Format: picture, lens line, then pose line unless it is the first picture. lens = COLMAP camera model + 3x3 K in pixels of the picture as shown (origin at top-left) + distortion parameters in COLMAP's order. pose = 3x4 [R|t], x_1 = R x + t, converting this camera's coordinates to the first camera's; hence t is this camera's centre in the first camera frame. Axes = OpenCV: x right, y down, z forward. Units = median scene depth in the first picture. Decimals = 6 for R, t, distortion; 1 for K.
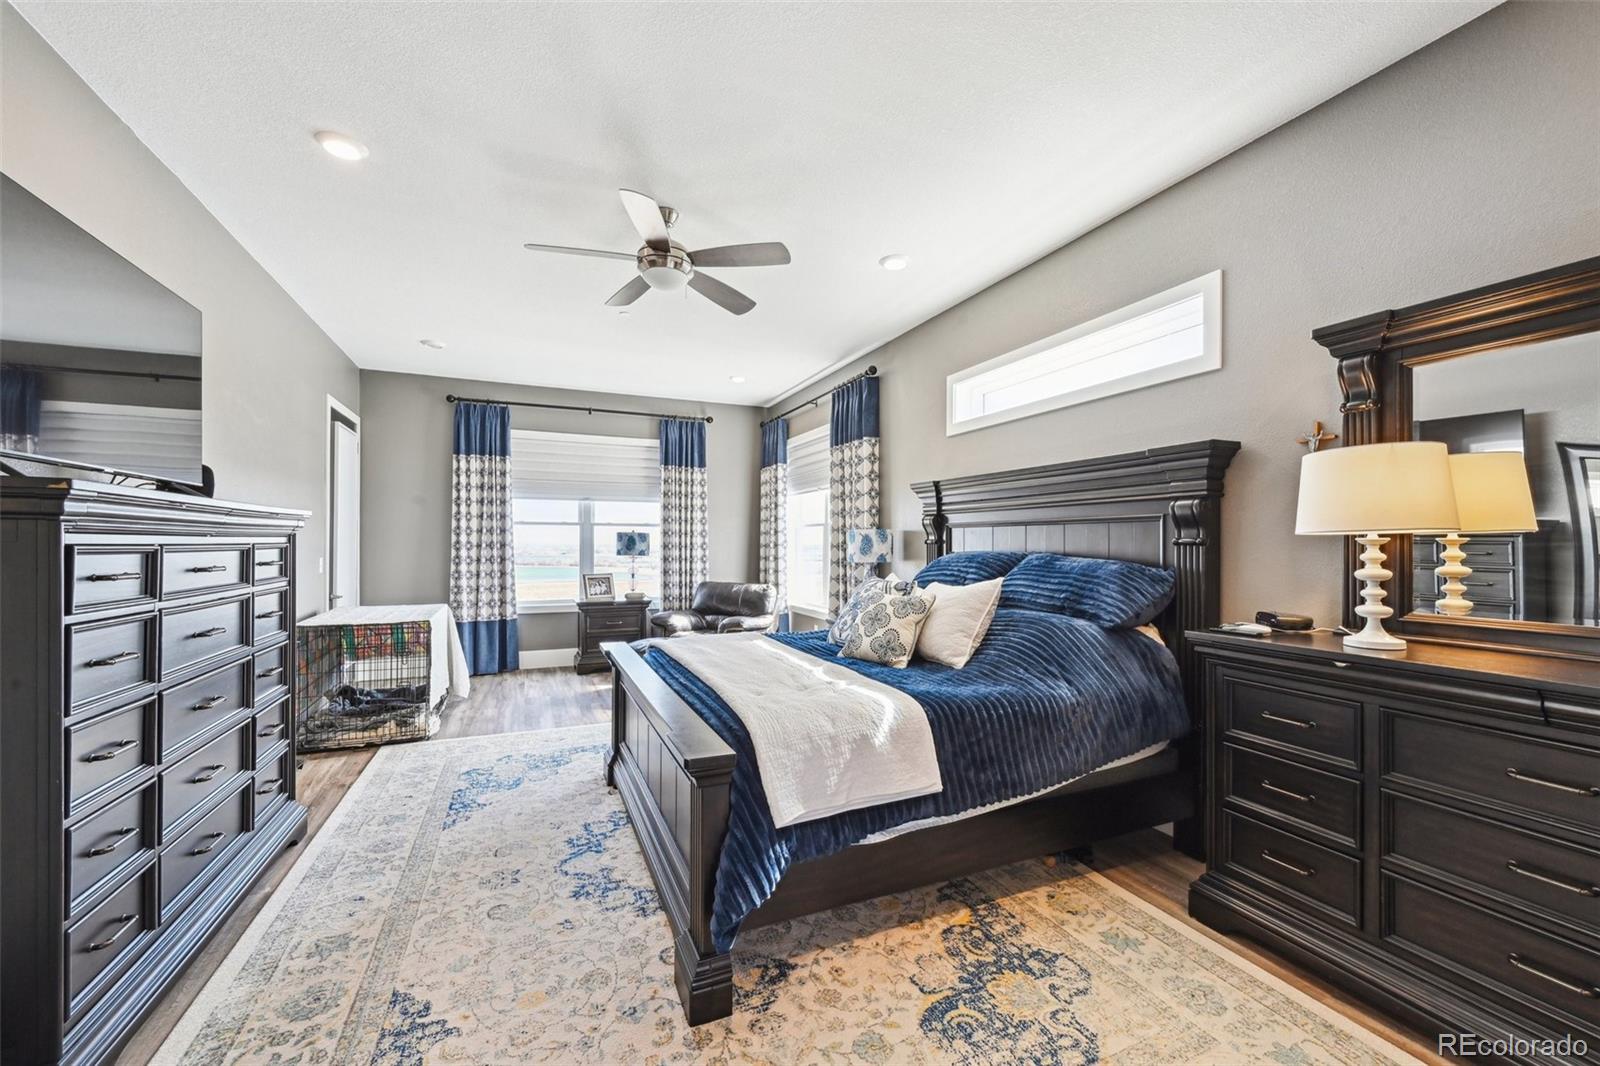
lens RADIAL K [[637.3, 0, 809.2], [0, 637.3, 540.8], [0, 0, 1]] dist [-0.005503, 0.001224]
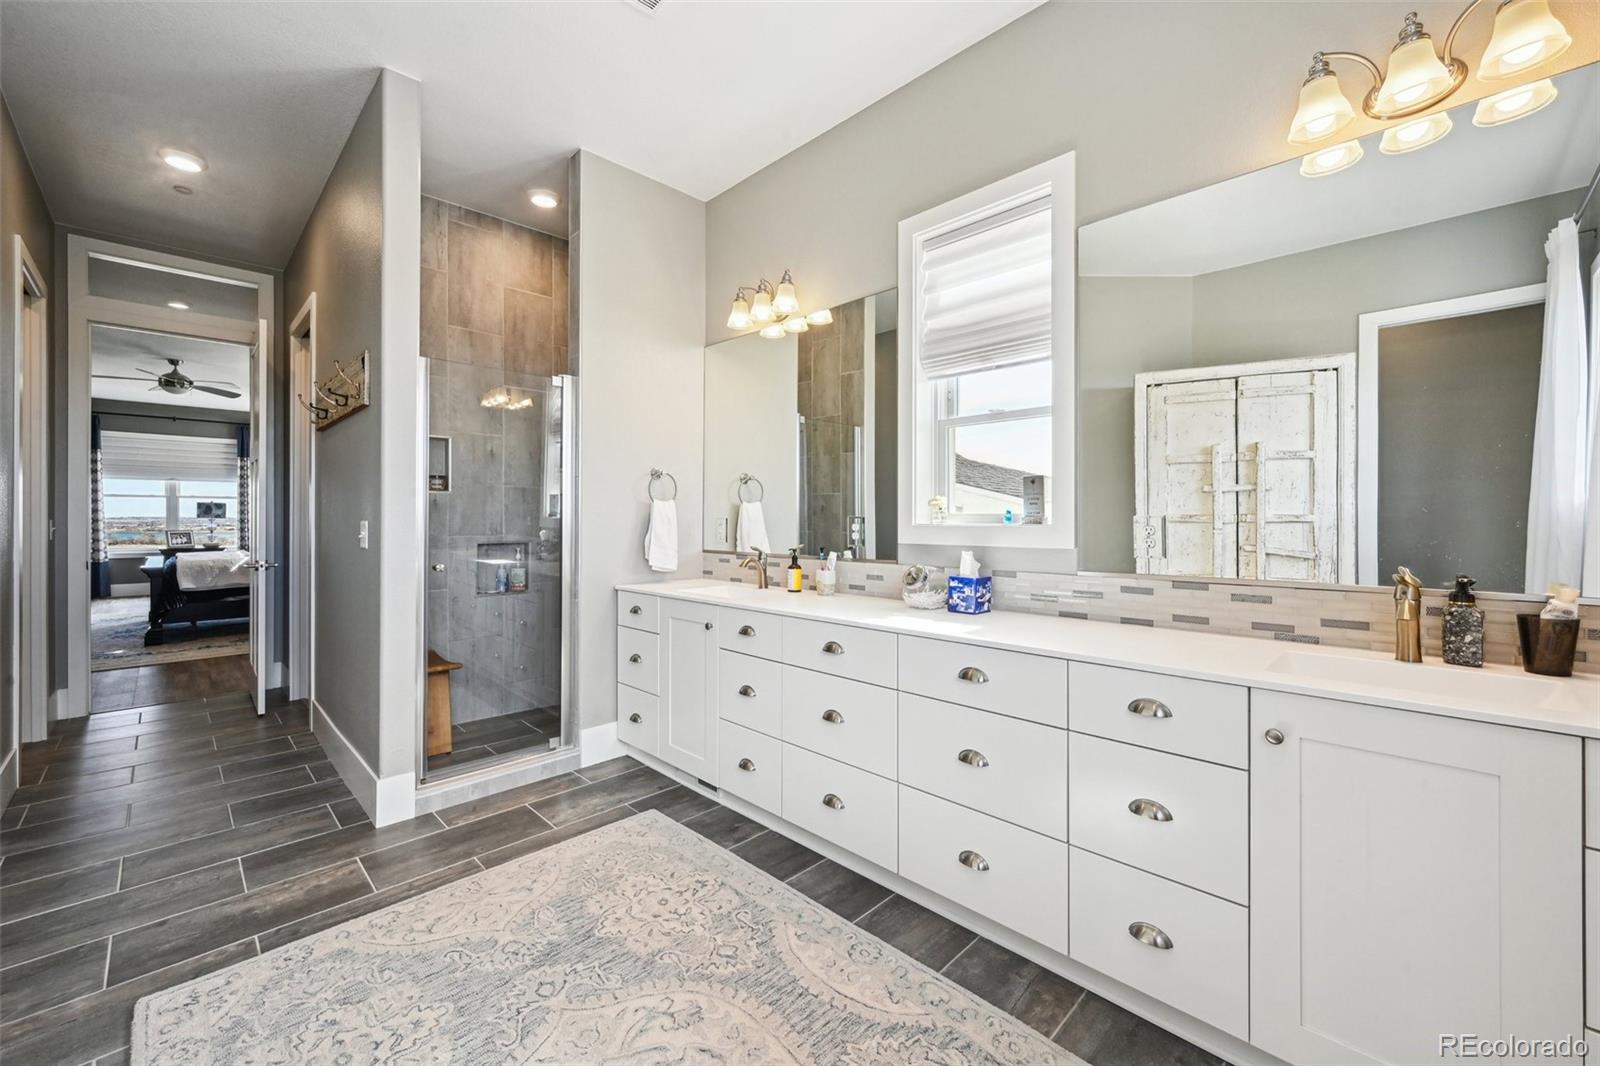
lens RADIAL K [[637.3, 0, 799.0], [0, 637.3, 519.9], [0, 0, 1]] dist [-0.005503, 0.001224]
pose [[0.936386, -0.002170, 0.350966, 1.130074], [-0.001396, 0.999950, 0.009907, 0.024531], [-0.350970, -0.009766, 0.936336, -2.013493]]
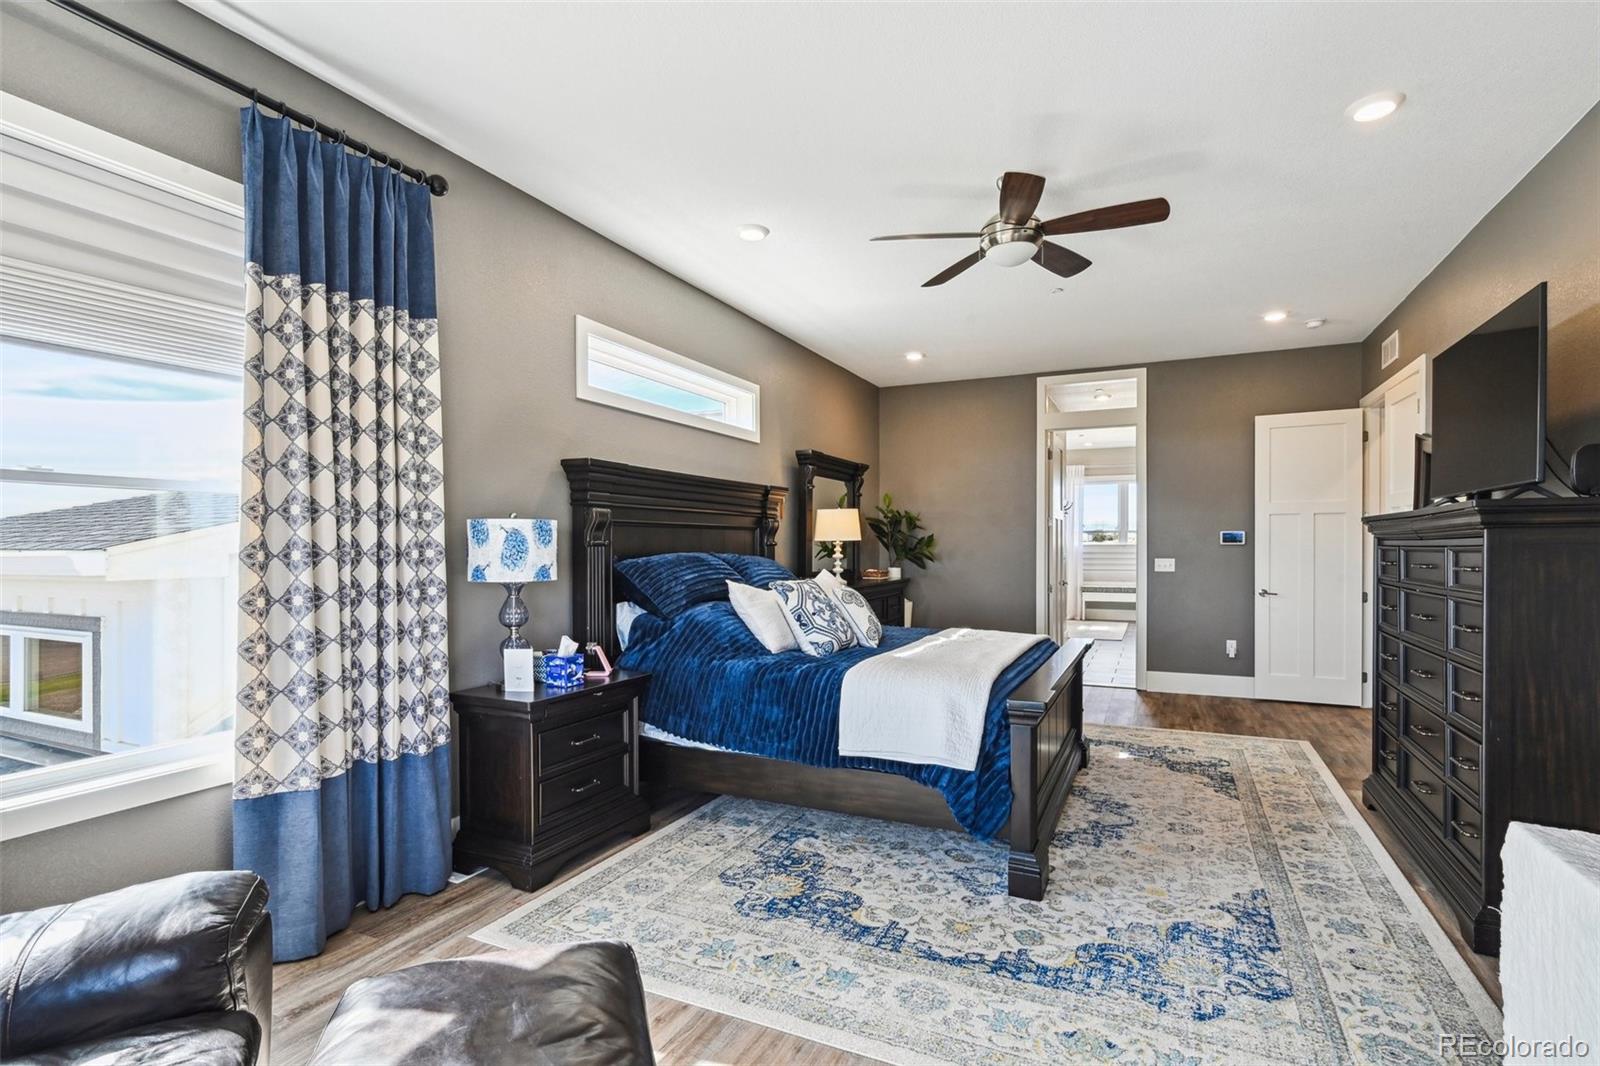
lens RADIAL K [[733.8, 0, 814.2], [0, 733.8, 550.3], [0, 0, 1]] dist [-0.003774, 0.000471]
pose [[-0.649447, -0.007178, 0.760373, -0.913827], [-0.003303, 0.999973, 0.006620, 0.005720], [-0.760399, 0.001788, -0.649453, 2.055479]]
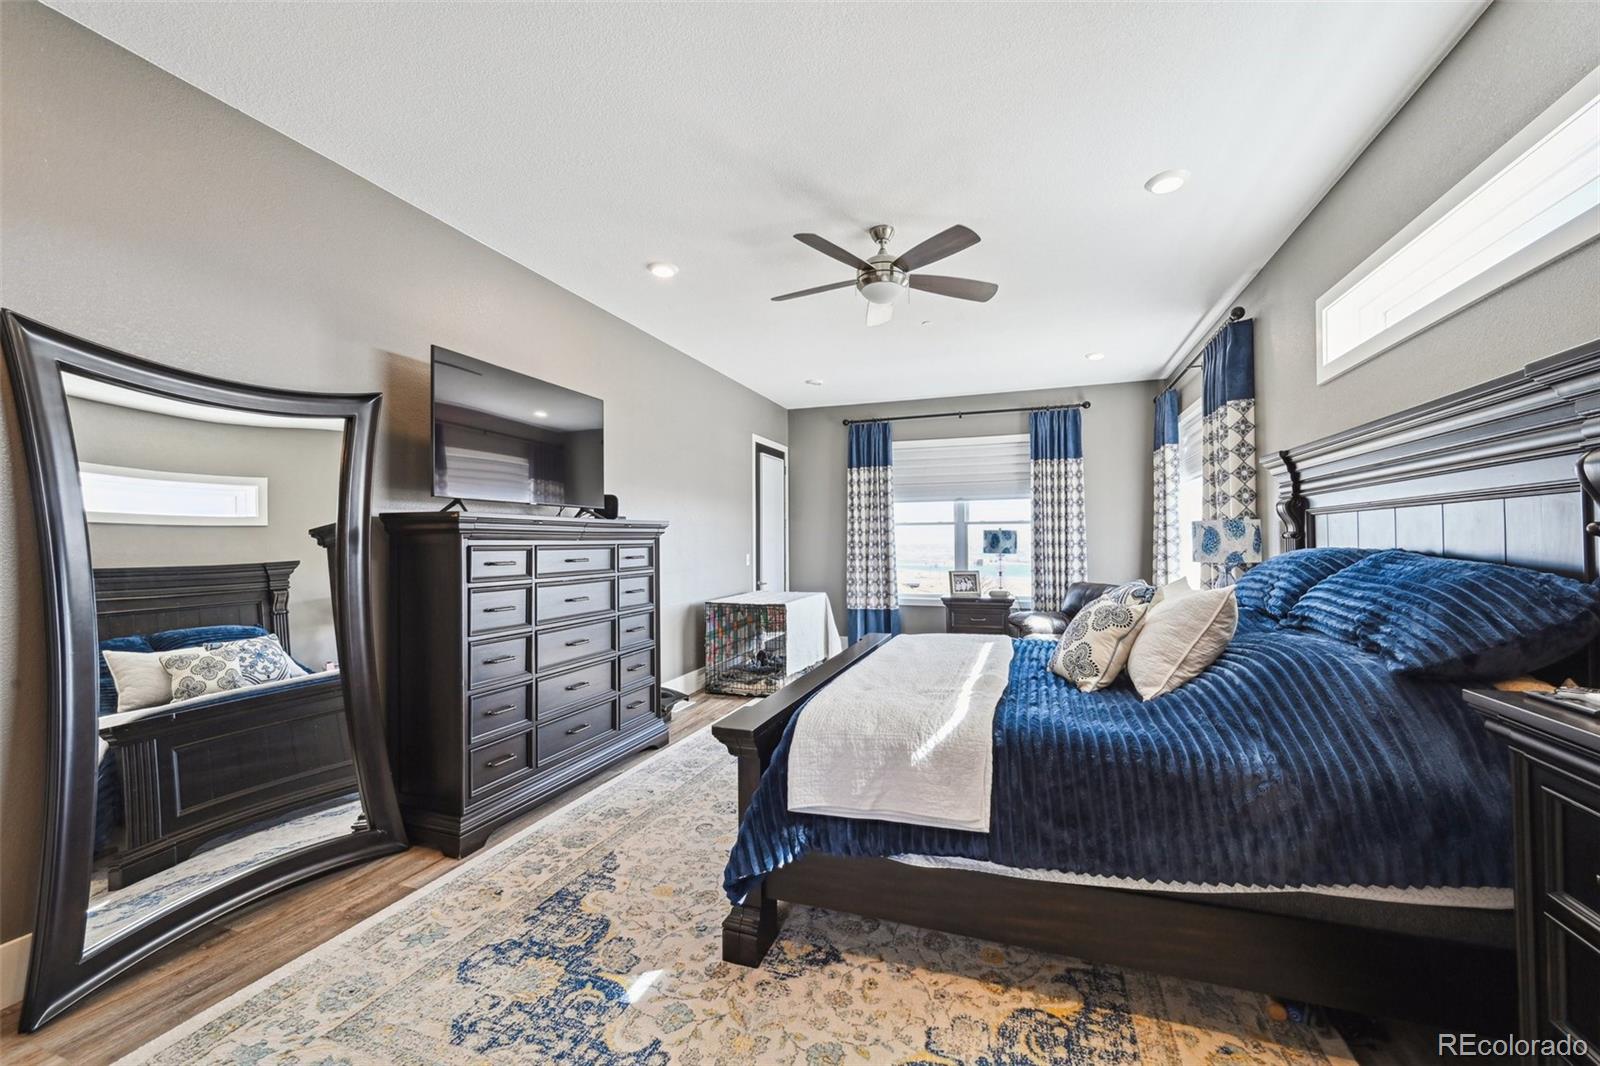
lens RADIAL K [[637.3, 0, 807.2], [0, 637.3, 533.2], [0, 0, 1]] dist [-0.005503, 0.001224]
pose [[0.726800, -0.018818, -0.686591, 0.439393], [0.012689, 0.999822, -0.013972, 0.003750], [0.686732, 0.001443, 0.726909, 0.157141]]
